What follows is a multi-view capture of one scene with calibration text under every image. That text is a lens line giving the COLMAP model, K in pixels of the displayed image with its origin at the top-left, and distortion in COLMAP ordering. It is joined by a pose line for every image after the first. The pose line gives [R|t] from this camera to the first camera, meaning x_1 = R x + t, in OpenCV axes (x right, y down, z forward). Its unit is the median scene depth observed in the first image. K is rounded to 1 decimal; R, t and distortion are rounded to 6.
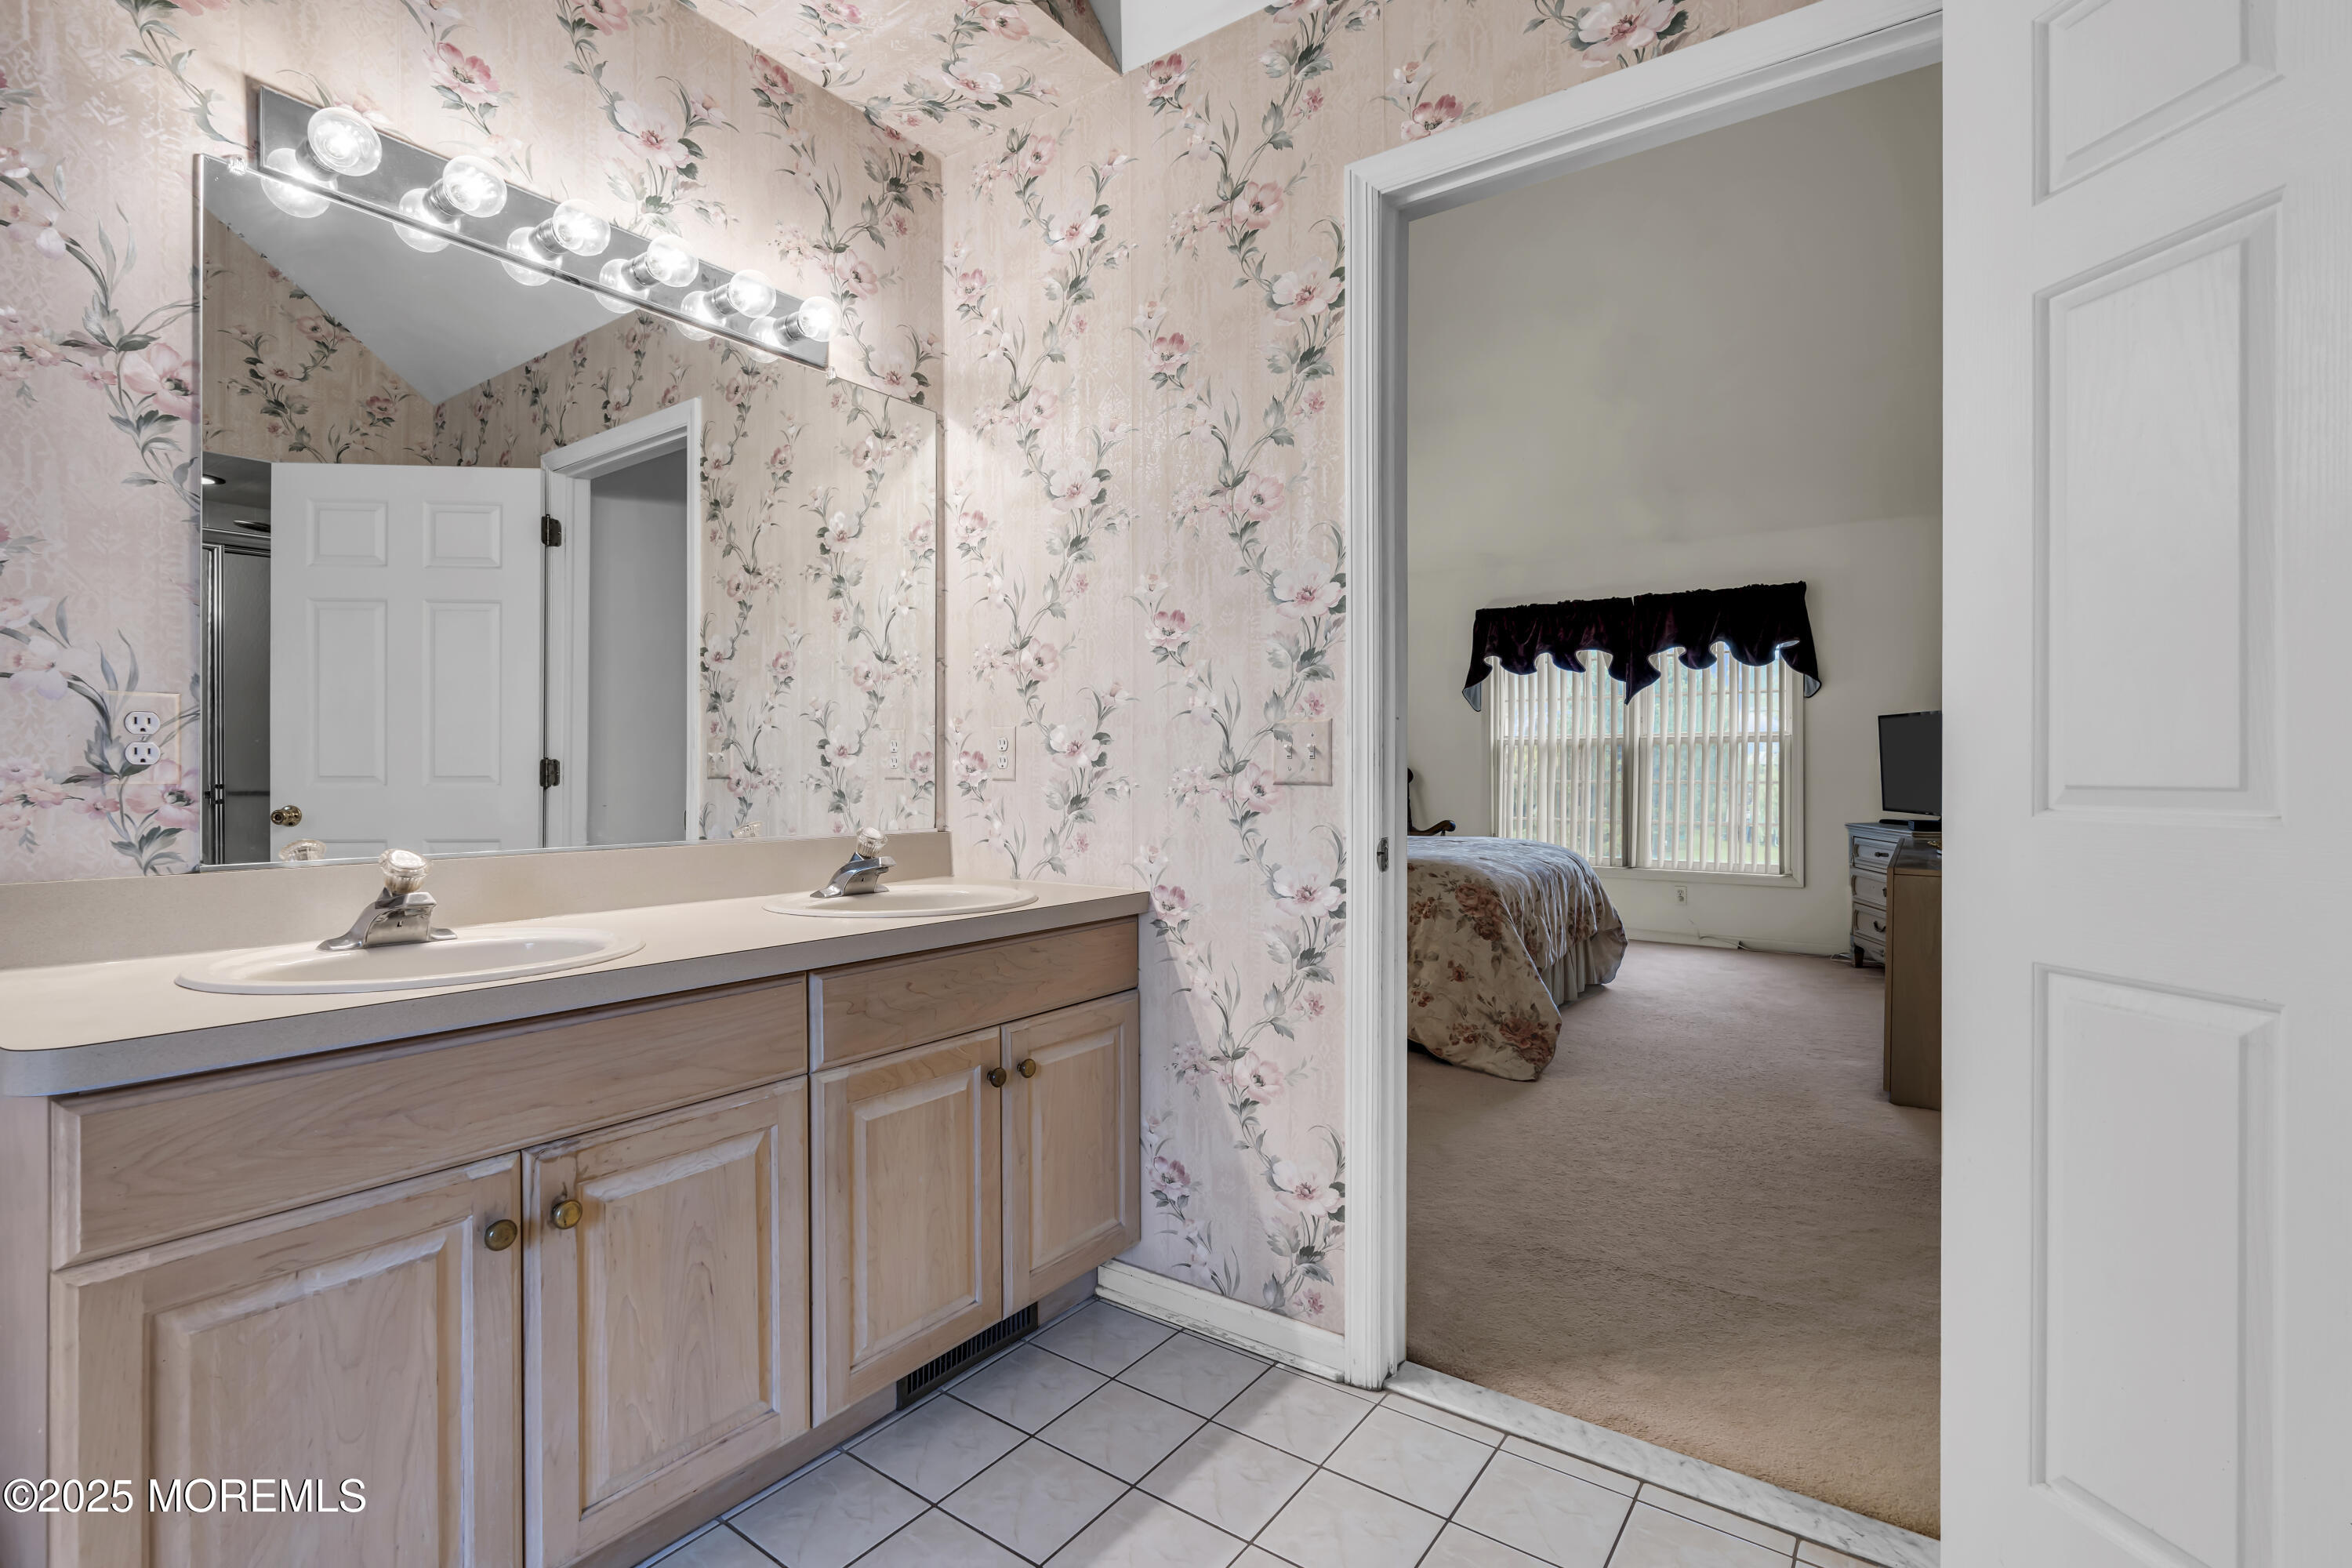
lens RADIAL K [[1053.5, 0, 1175.7], [0, 1053.5, 777.5], [0, 0, 1]] dist [-0.004302, 0.000019]
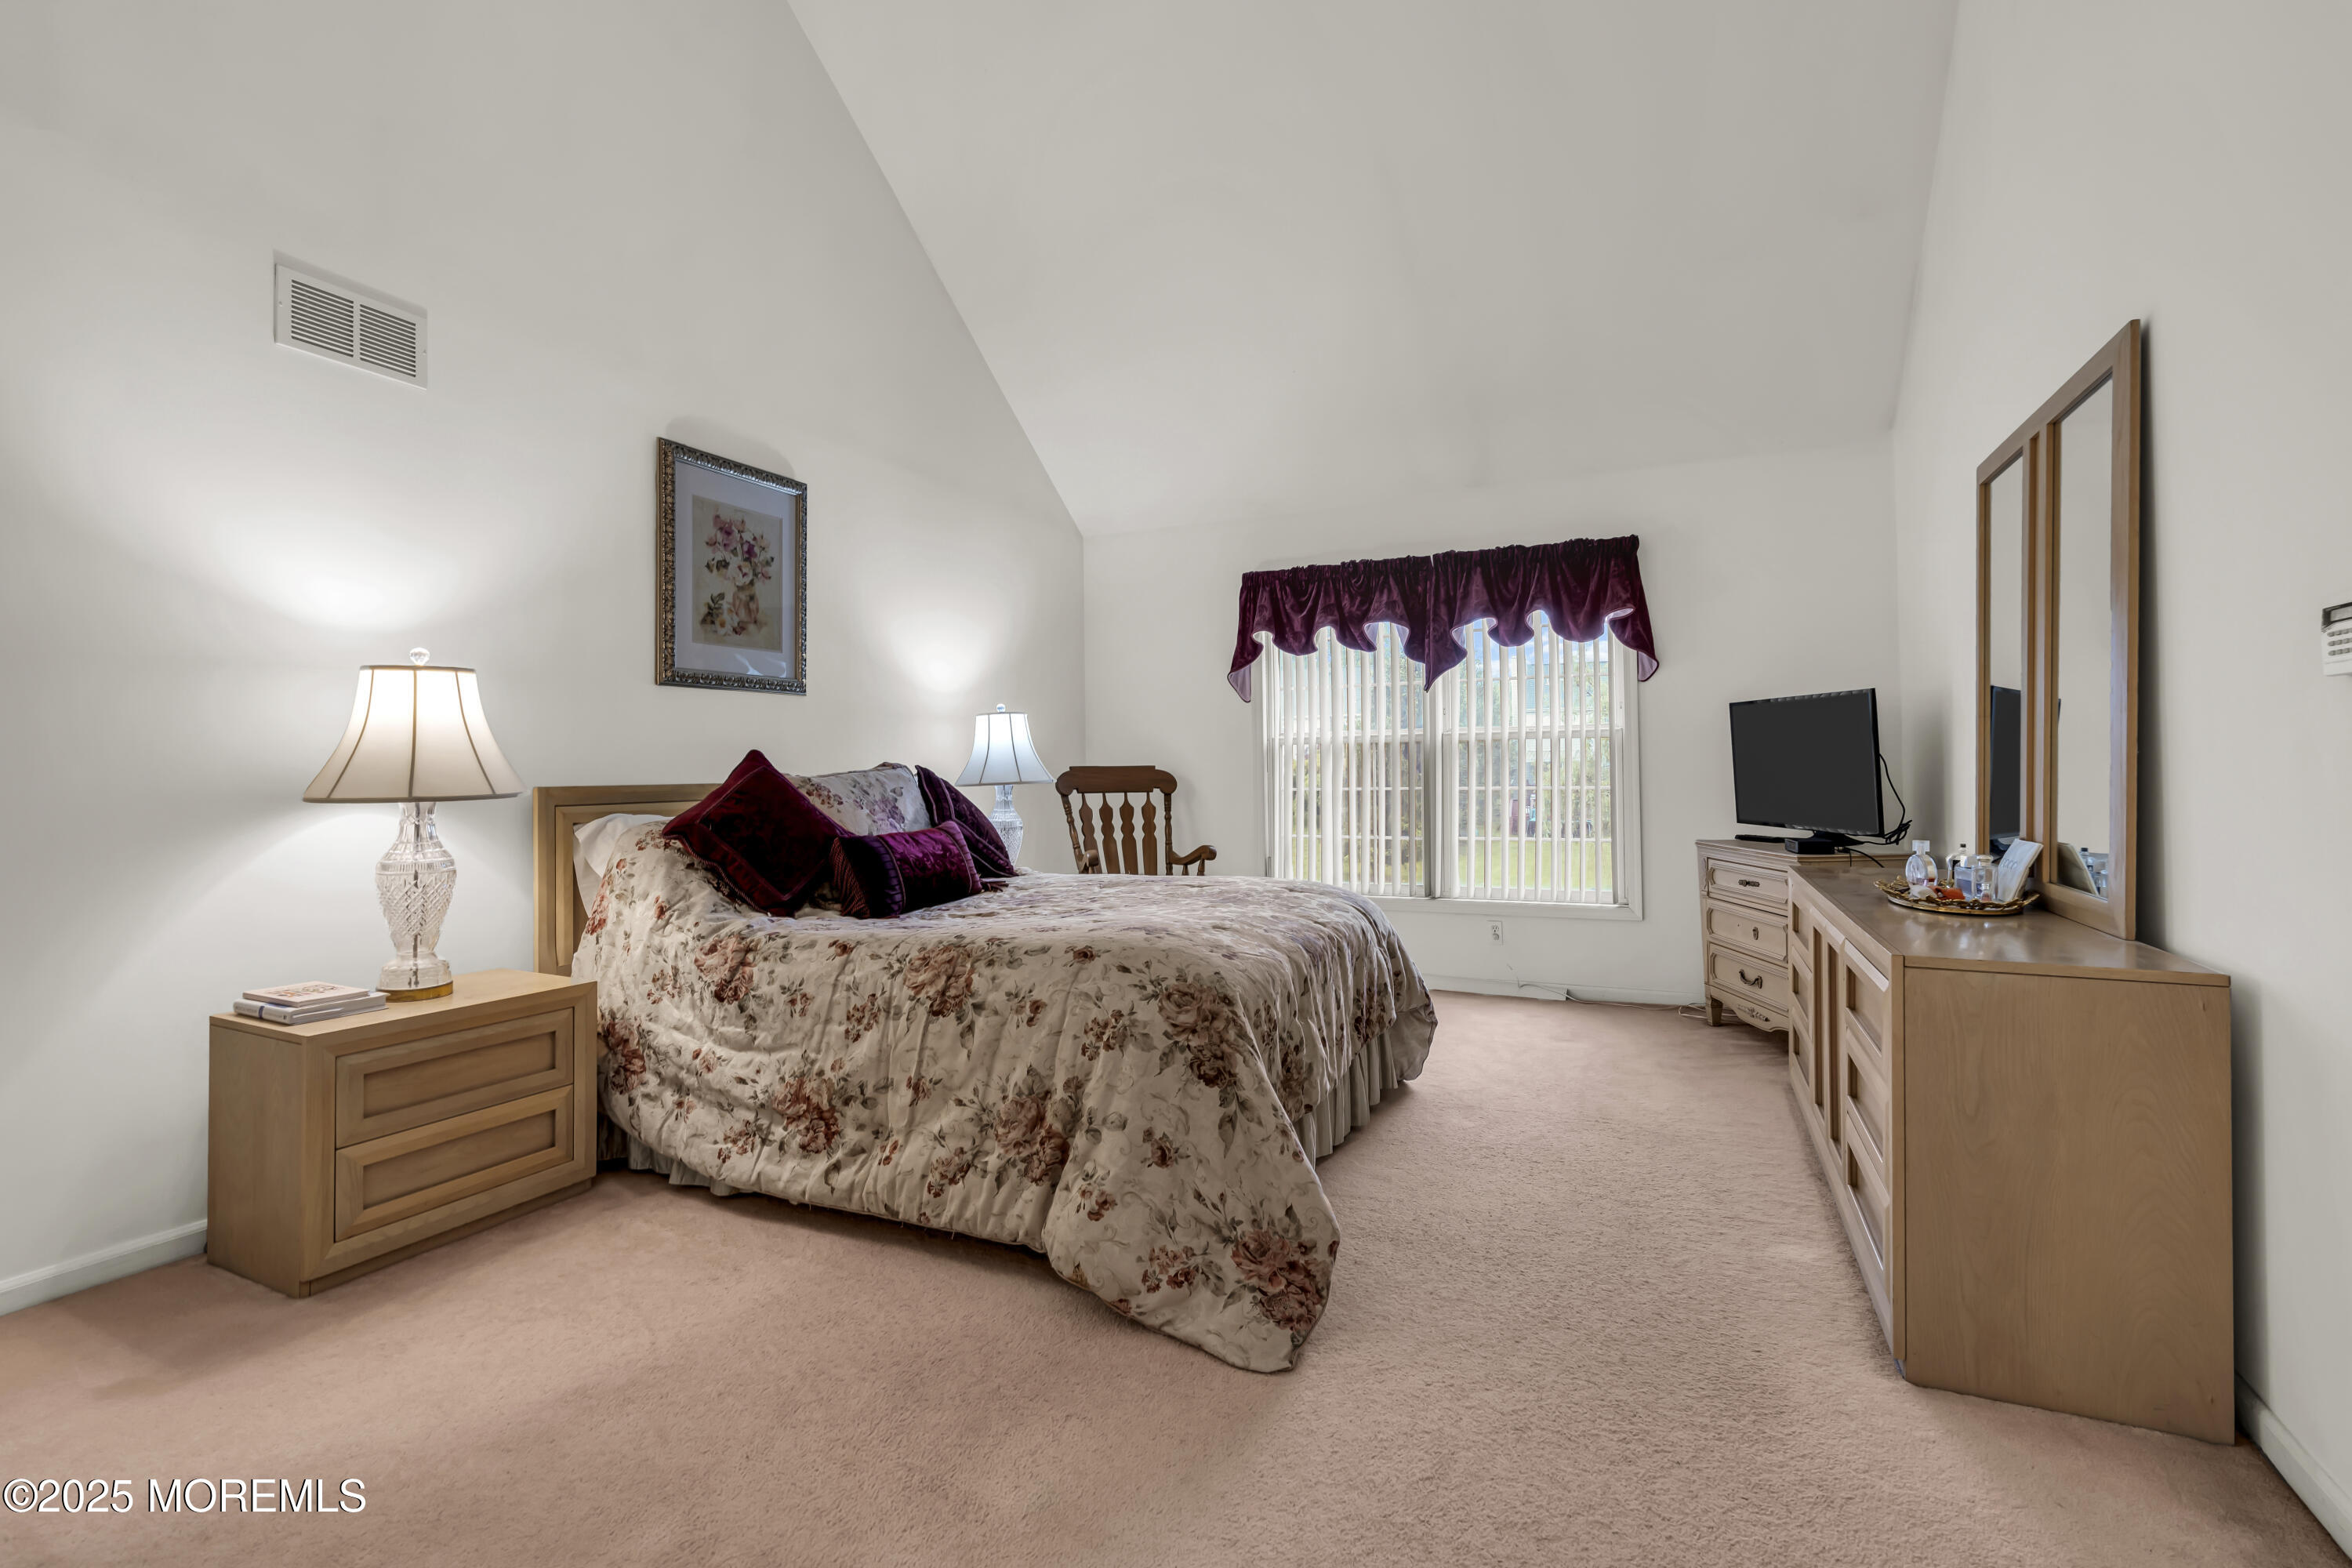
lens RADIAL K [[1053.5, 0, 1174.7], [0, 1053.5, 784.8], [0, 0, 1]] dist [-0.004302, 0.000019]
pose [[0.984027, -0.015362, 0.177357, 0.111589], [0.015112, 0.999882, 0.002761, -0.005372], [-0.177379, -0.000037, 0.984143, 0.280809]]
